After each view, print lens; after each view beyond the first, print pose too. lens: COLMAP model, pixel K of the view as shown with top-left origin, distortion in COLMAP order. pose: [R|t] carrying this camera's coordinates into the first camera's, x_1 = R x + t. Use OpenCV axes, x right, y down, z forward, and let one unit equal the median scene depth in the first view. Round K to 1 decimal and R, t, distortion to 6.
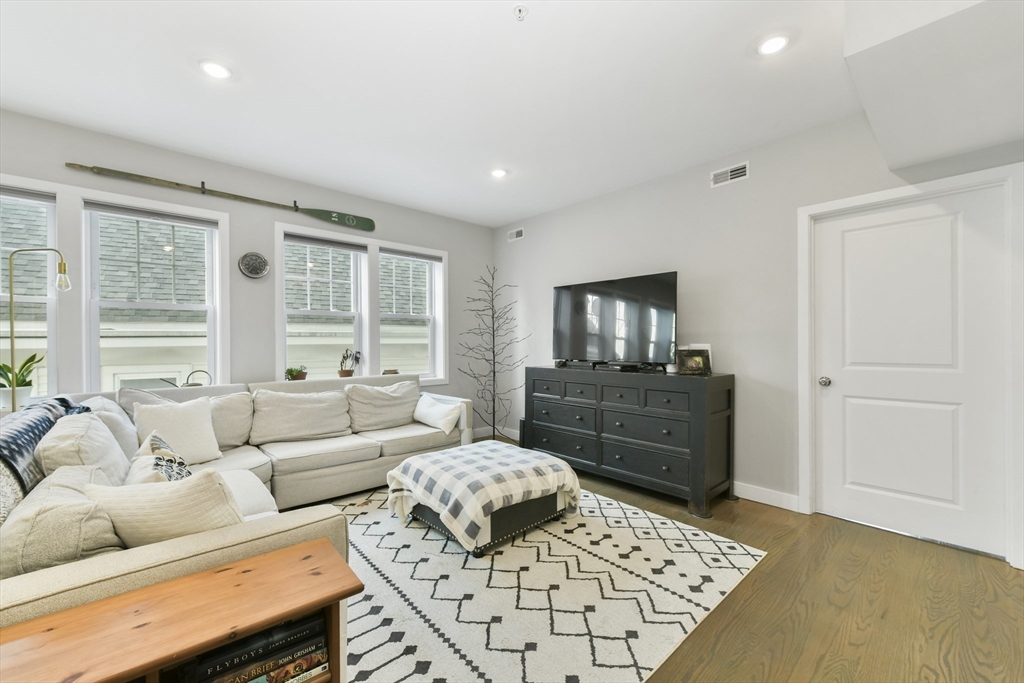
lens RADIAL K [[413.2, 0, 517.9], [0, 413.2, 342.9], [0, 0, 1]] dist [-0.001387, -0.000537]
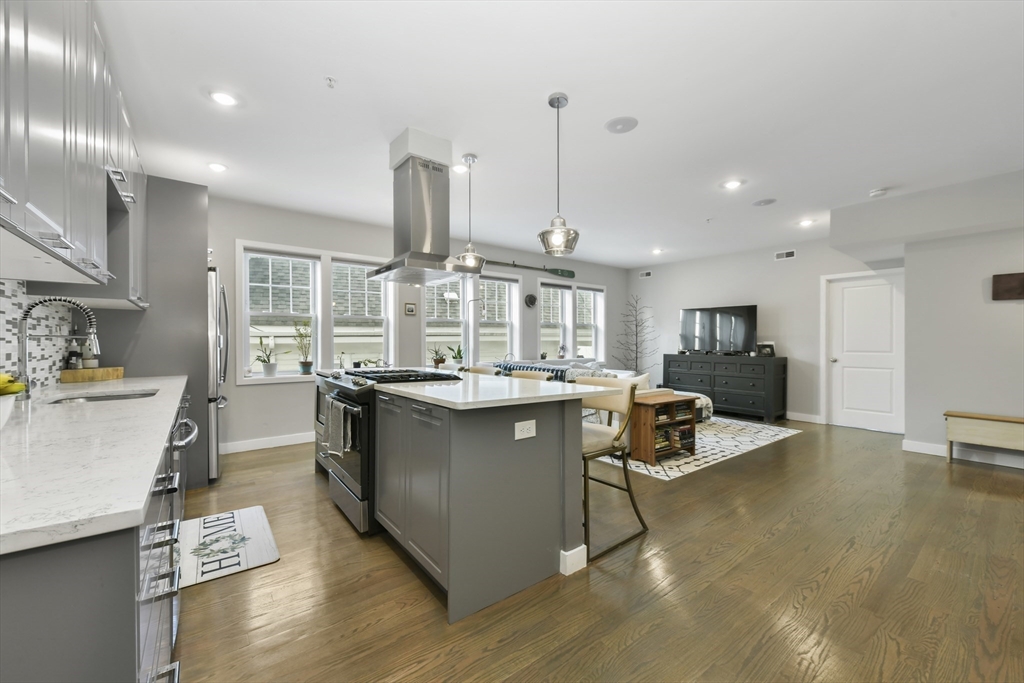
lens RADIAL K [[413.2, 0, 518.0], [0, 413.2, 341.4], [0, 0, 1]] dist [-0.001387, -0.000537]
pose [[0.996726, 0.004793, -0.080710, -0.574197], [-0.004592, 0.999986, 0.002670, 0.001465], [0.080722, -0.002290, 0.996734, -1.026245]]
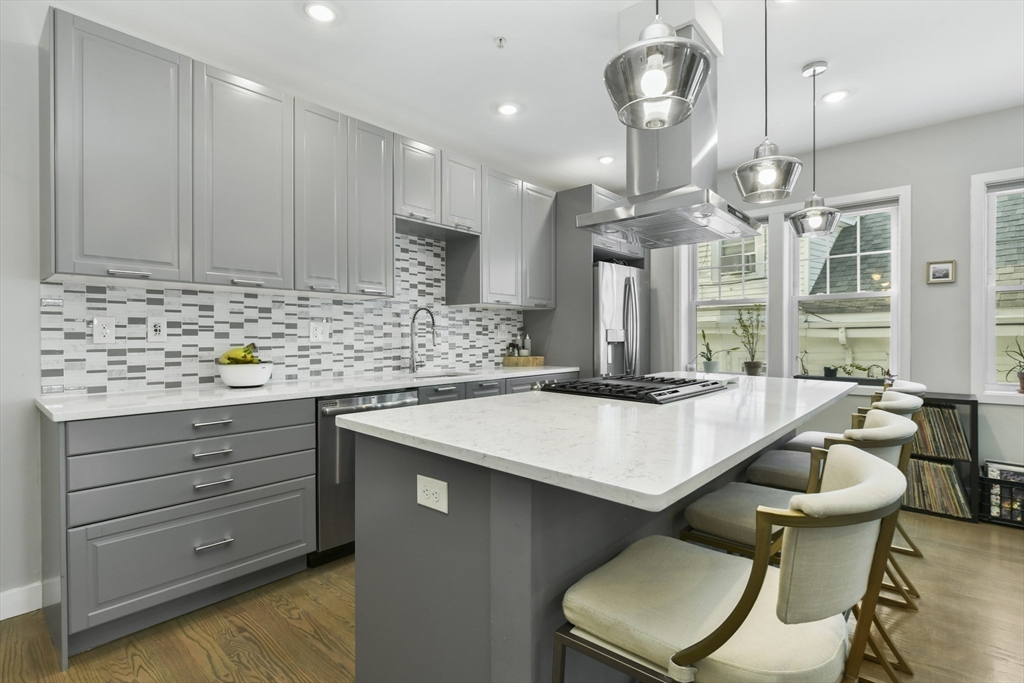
lens RADIAL K [[488.6, 0, 516.7], [0, 488.6, 340.8], [0, 0, 1]] dist [-0.006097, 0.000769]
pose [[0.108195, 0.015029, -0.994016, -0.206858], [0.005414, 0.999862, 0.015707, 0.000725], [0.994115, -0.007081, 0.108098, -0.396205]]
